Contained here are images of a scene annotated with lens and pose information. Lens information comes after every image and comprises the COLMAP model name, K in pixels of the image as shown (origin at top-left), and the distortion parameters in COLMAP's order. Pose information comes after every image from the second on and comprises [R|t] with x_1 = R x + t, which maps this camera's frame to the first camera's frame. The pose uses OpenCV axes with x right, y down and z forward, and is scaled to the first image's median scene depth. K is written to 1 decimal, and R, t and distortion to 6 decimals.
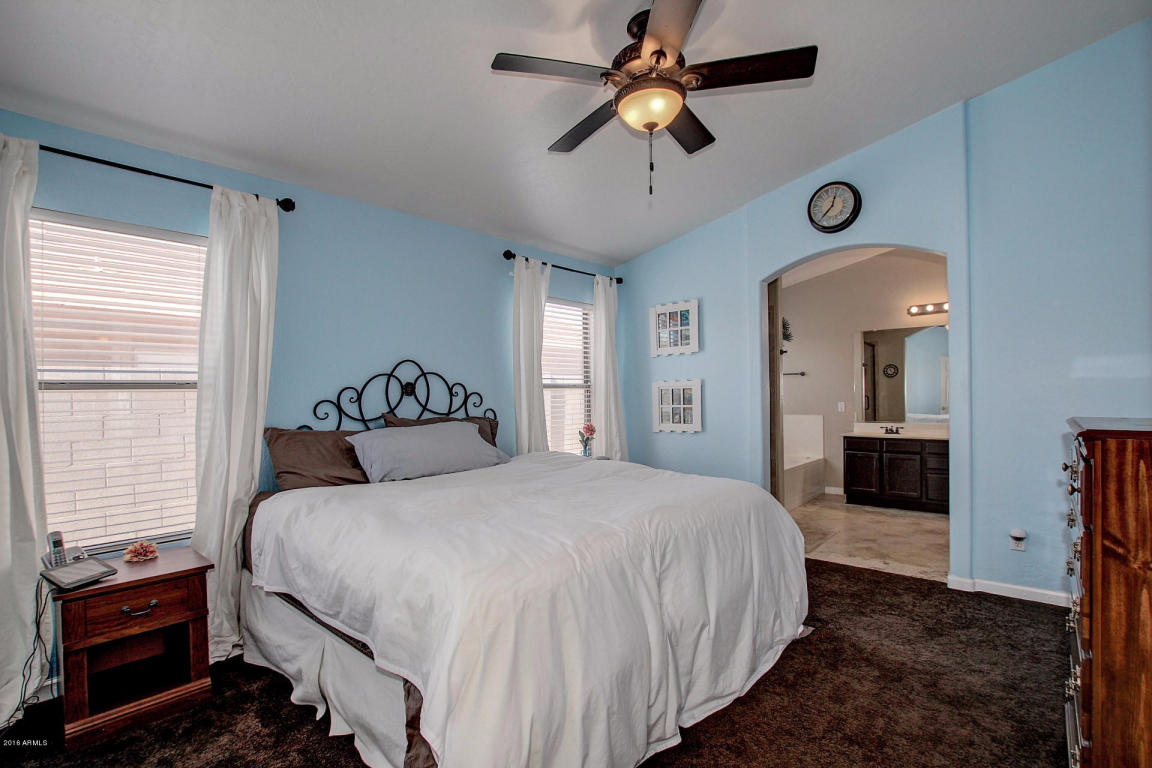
lens RADIAL K [[532.1, 0, 576.3], [0, 532.1, 392.5], [0, 0, 1]] dist [-0.036000, 0.007148]
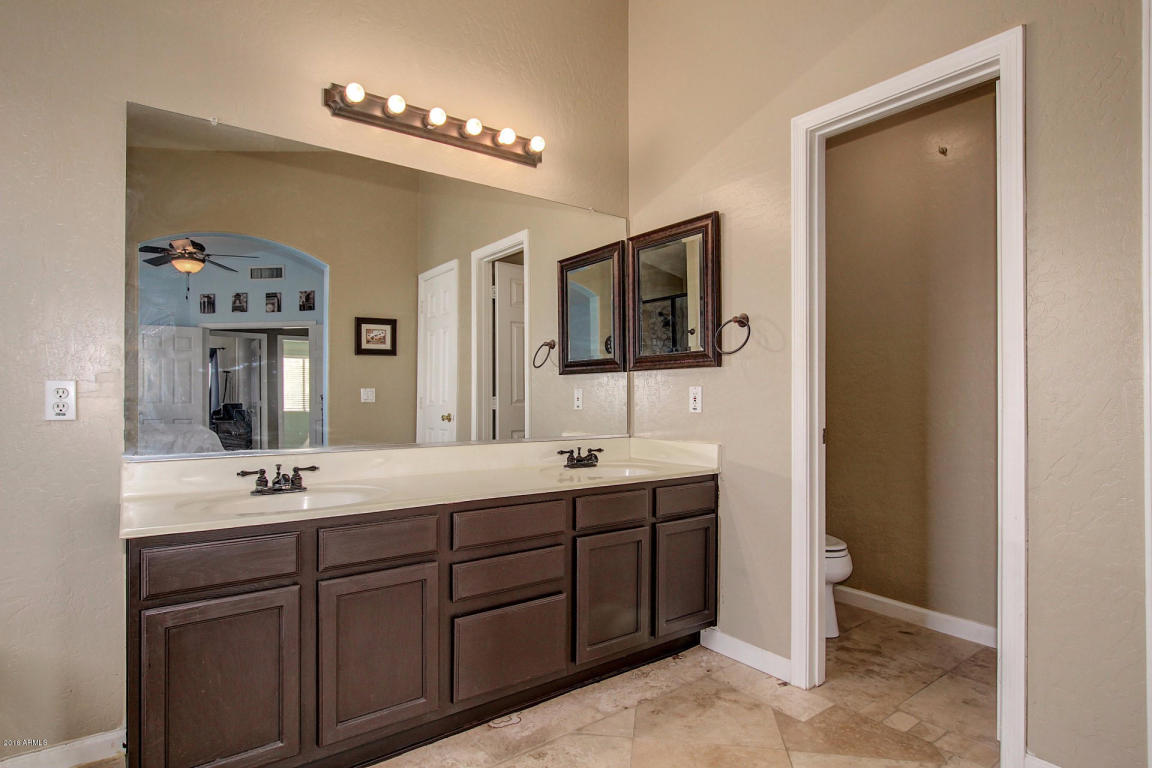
lens RADIAL K [[593.5, 0, 576.0], [0, 593.5, 384.0], [0, 0, 1]] dist [-0.036820, -0.000001]
pose [[0.193895, 0.033030, 0.980466, 0.481914], [-0.007246, 0.999454, -0.032237, 0.043700], [-0.980995, -0.000853, 0.194029, 1.190874]]
